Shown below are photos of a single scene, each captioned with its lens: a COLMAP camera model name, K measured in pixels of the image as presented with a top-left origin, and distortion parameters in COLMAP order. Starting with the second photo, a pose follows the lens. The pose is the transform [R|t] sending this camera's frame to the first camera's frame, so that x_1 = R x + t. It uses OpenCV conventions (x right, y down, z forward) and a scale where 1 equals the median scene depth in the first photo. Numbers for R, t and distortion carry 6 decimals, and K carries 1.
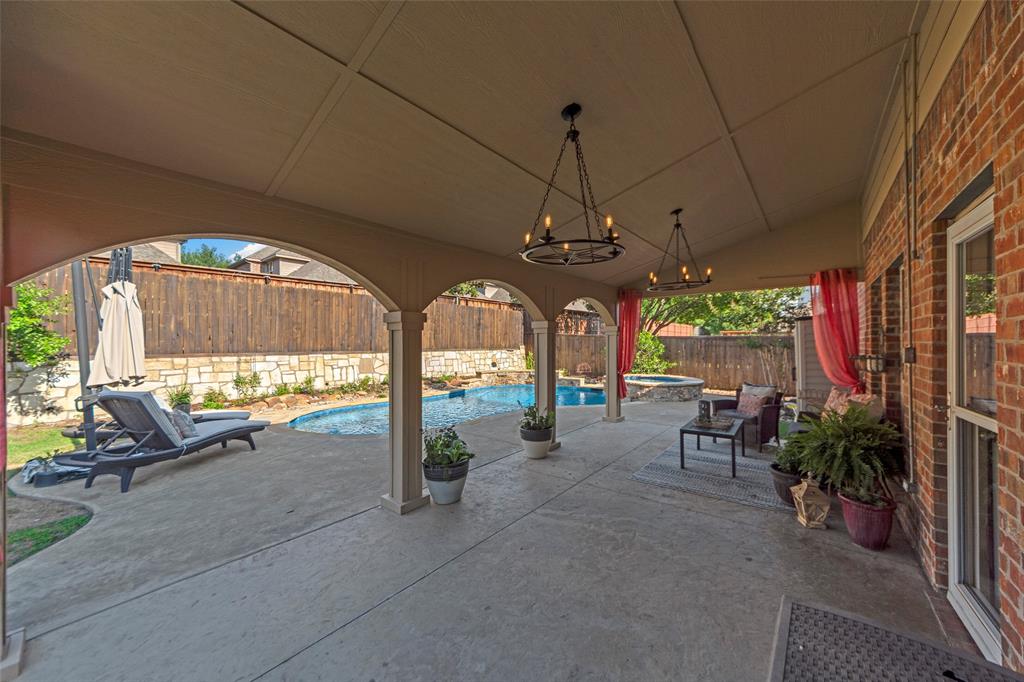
lens RADIAL K [[370.9, 0, 518.9], [0, 370.9, 339.6], [0, 0, 1]] dist [-0.003277, -0.000891]
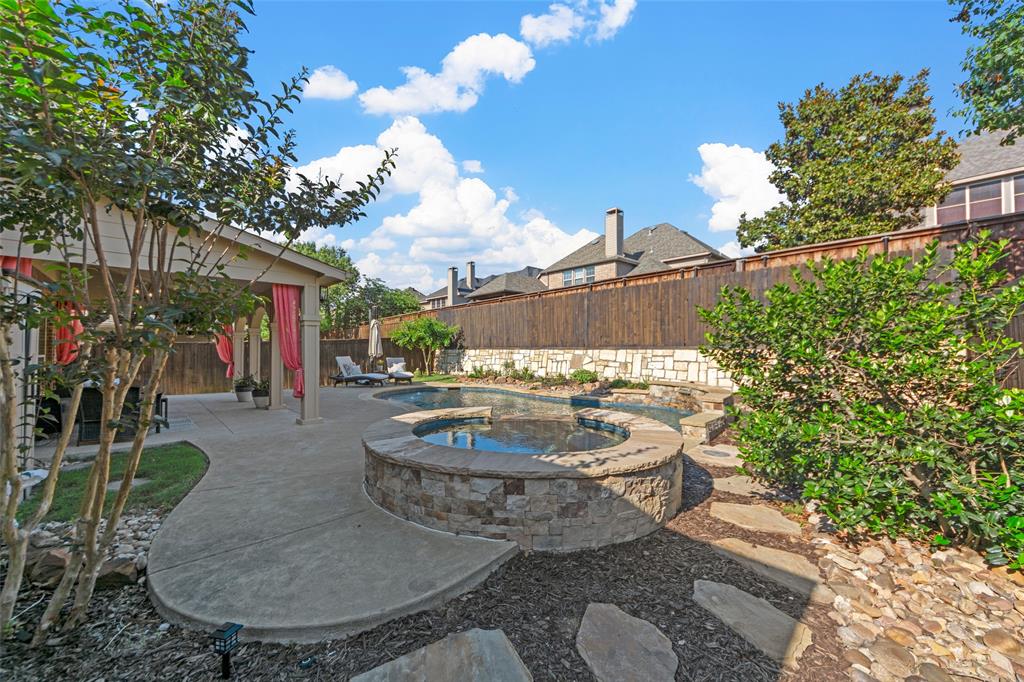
lens RADIAL K [[370.9, 0, 508.8], [0, 370.9, 344.9], [0, 0, 1]] dist [-0.003277, -0.000891]
pose [[-0.131896, -0.005382, -0.991249, 0.710564], [0.014561, 0.999867, -0.007366, 0.031656], [0.991157, -0.015406, -0.131800, 1.052789]]
